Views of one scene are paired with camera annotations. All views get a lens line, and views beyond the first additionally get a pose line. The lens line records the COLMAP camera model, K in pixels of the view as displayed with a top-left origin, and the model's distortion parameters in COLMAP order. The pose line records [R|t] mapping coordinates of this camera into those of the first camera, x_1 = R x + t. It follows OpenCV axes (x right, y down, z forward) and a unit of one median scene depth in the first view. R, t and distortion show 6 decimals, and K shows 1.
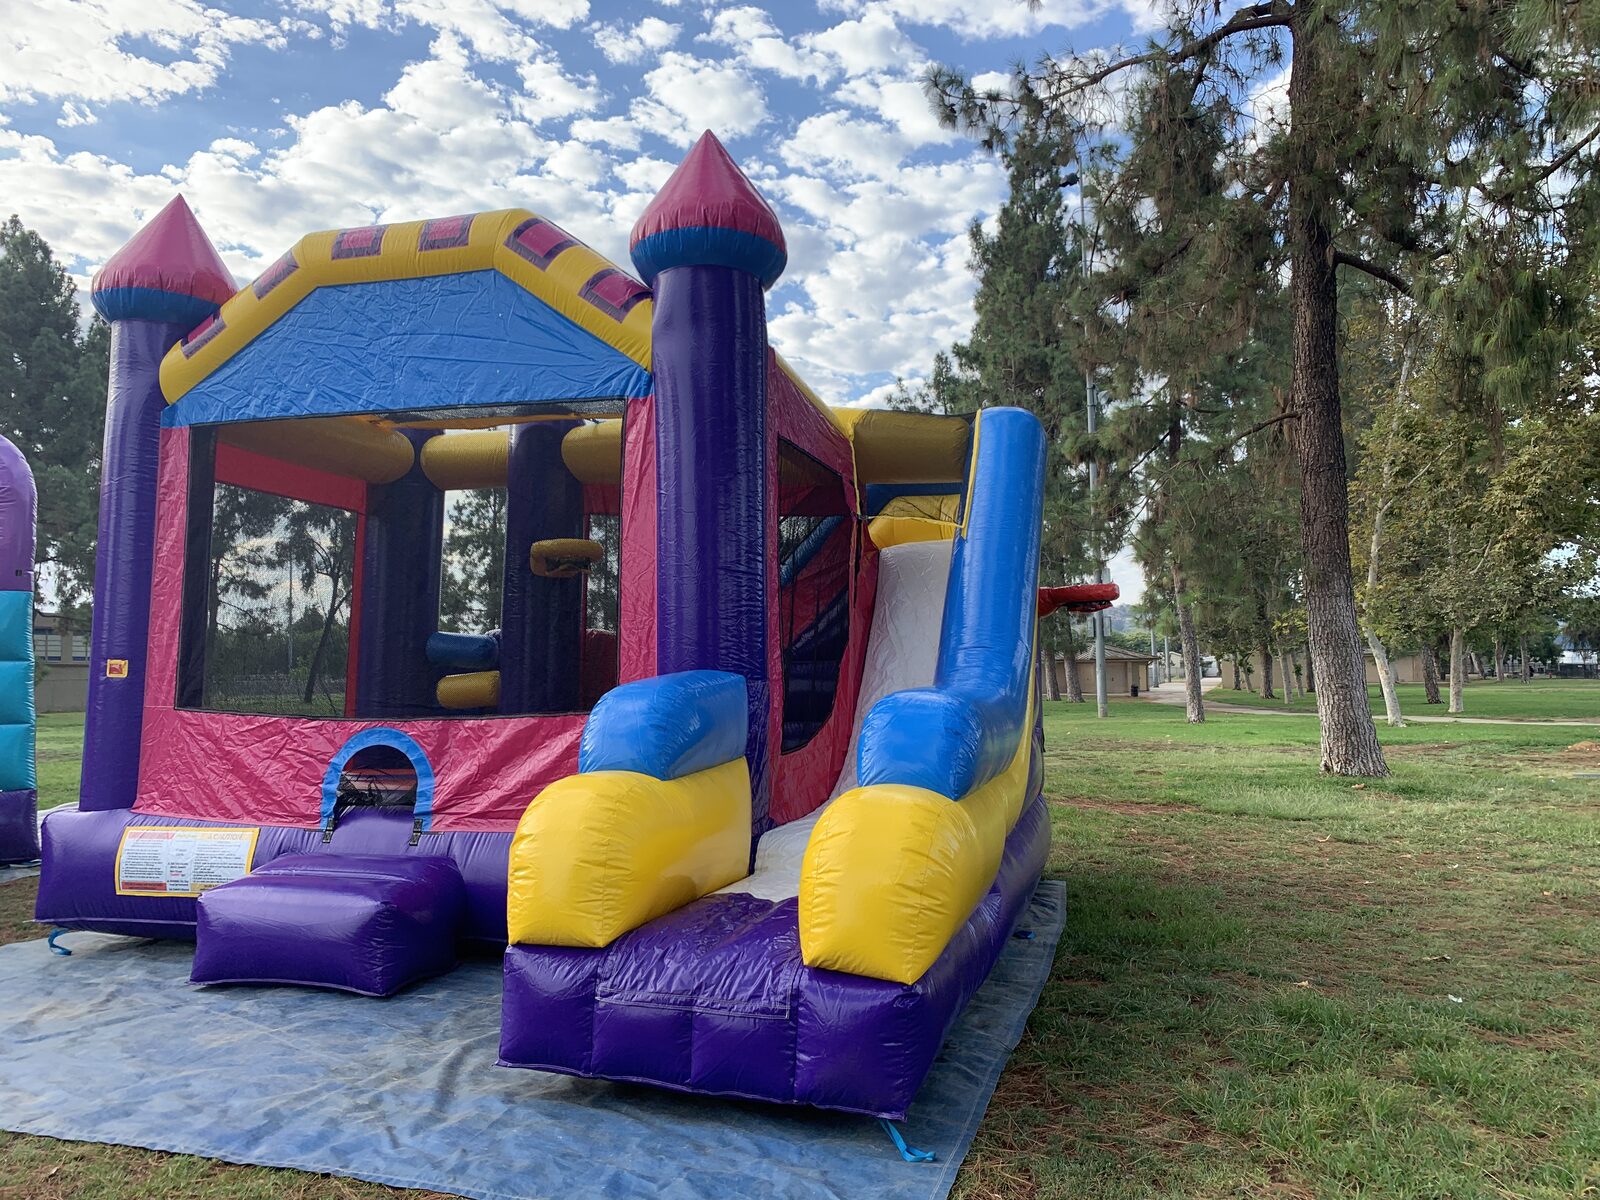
lens RADIAL K [[1246.7, 0, 810.7], [0, 1246.7, 603.8], [0, 0, 1]] dist [0.035047, -0.038003]
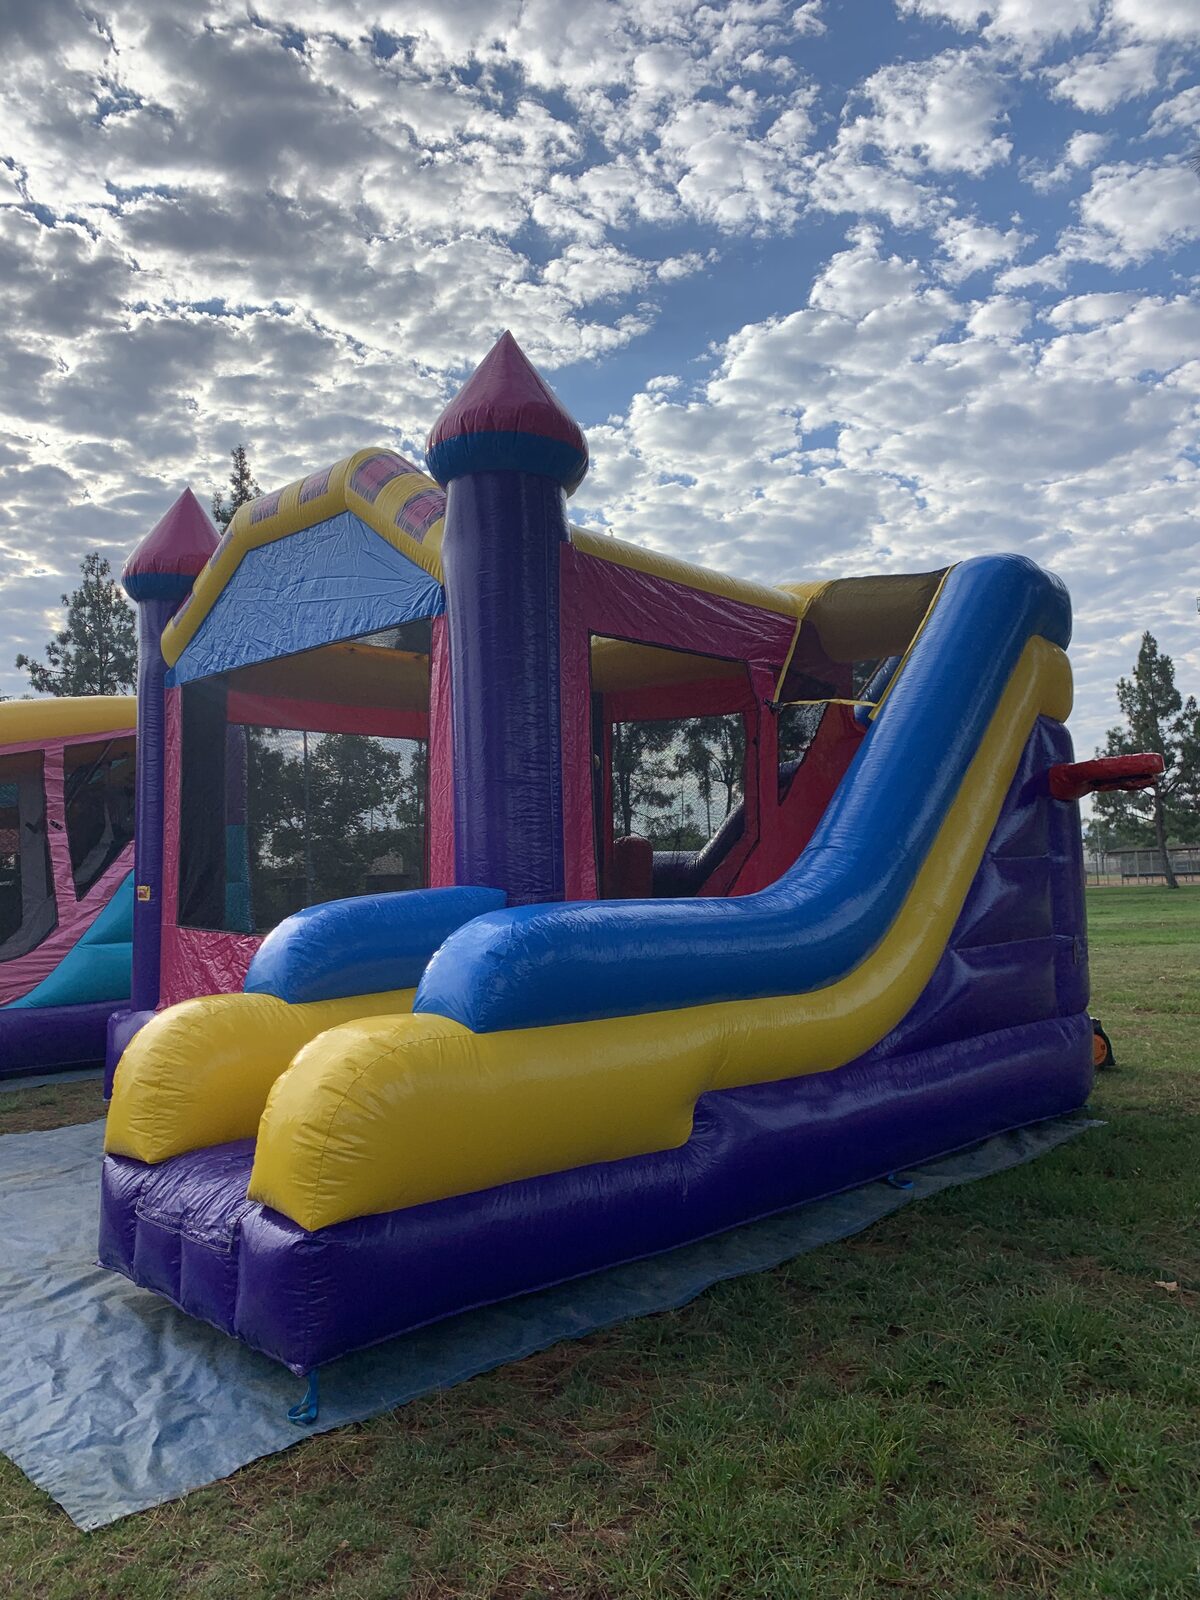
lens RADIAL K [[1246.7, 0, 590.9], [0, 1246.7, 826.1], [0, 0, 1]] dist [0.035047, -0.038003]
pose [[0.867503, -0.043805, -0.495499, 0.418930], [0.059941, 0.998062, 0.016708, -0.006098], [0.493807, -0.044195, 0.868448, 0.165057]]
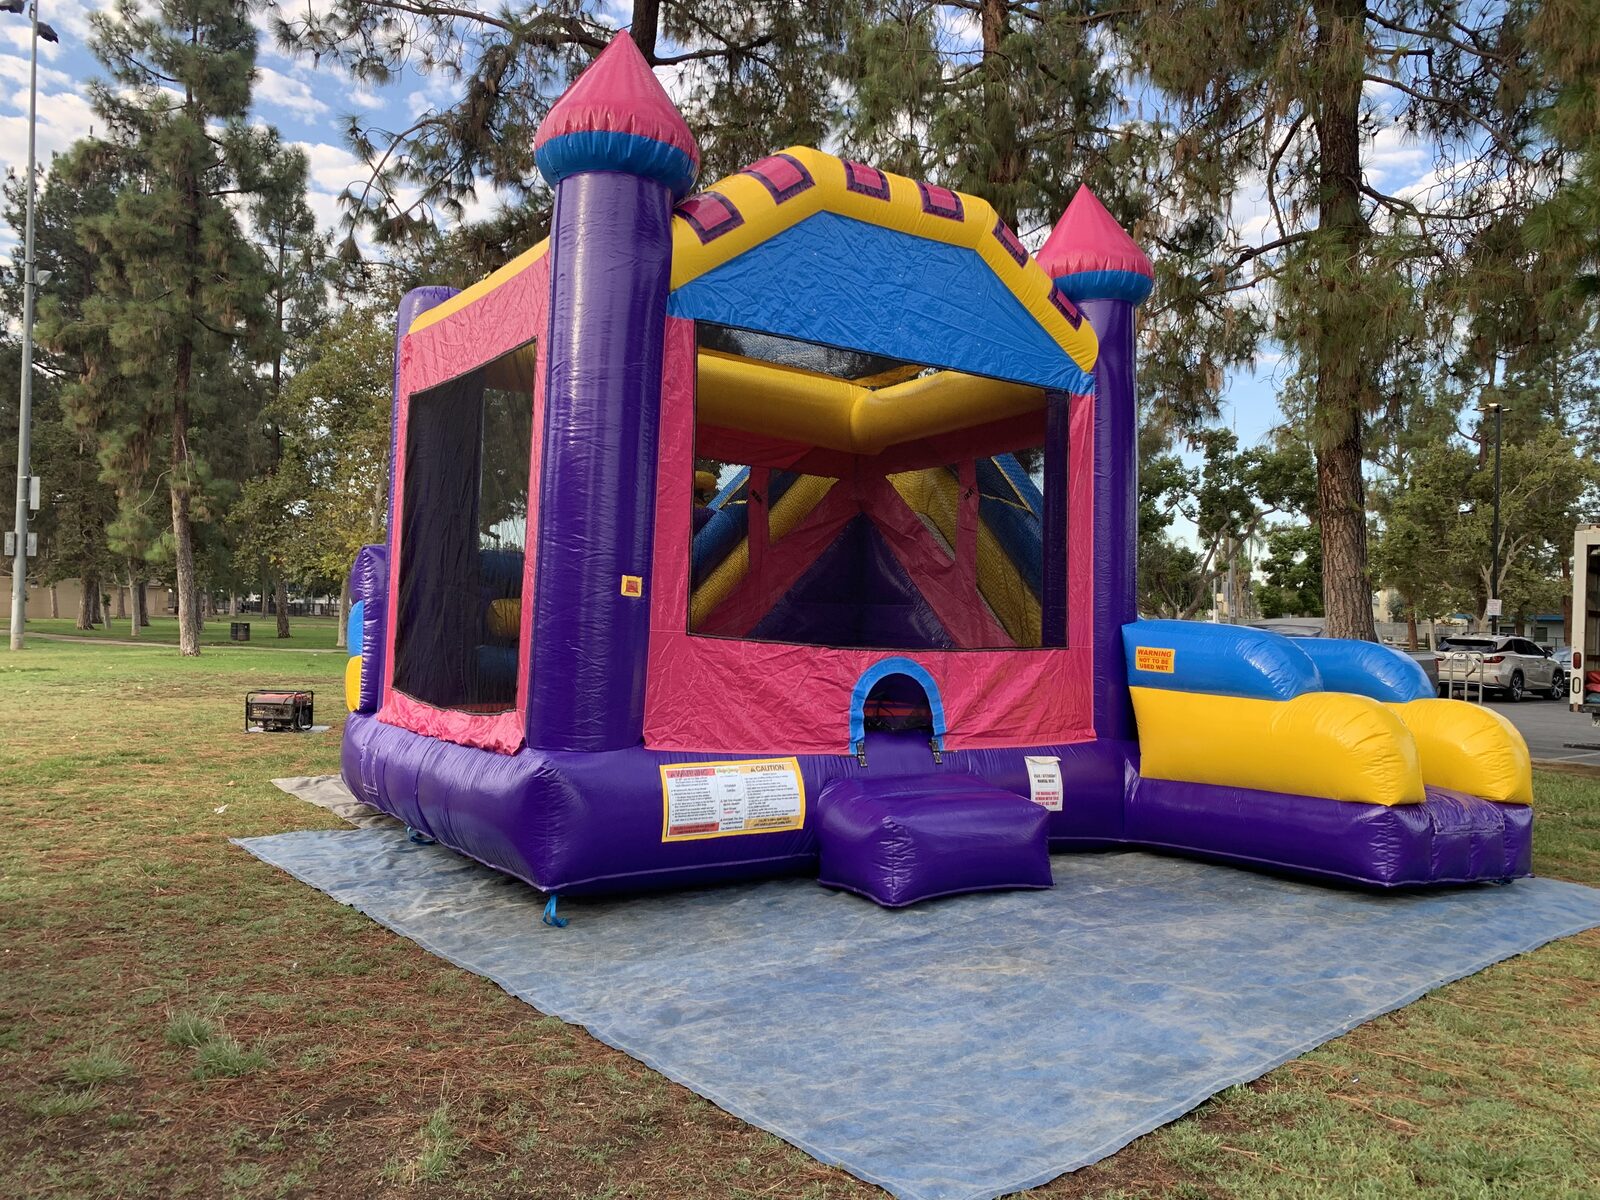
lens RADIAL K [[1246.7, 0, 791.0], [0, 1246.7, 595.9], [0, 0, 1]] dist [0.035047, -0.038003]
pose [[0.636112, 0.046685, 0.770183, -1.153948], [-0.082106, 0.996596, 0.007404, 0.043566], [-0.767216, -0.067946, 0.637779, 0.371709]]
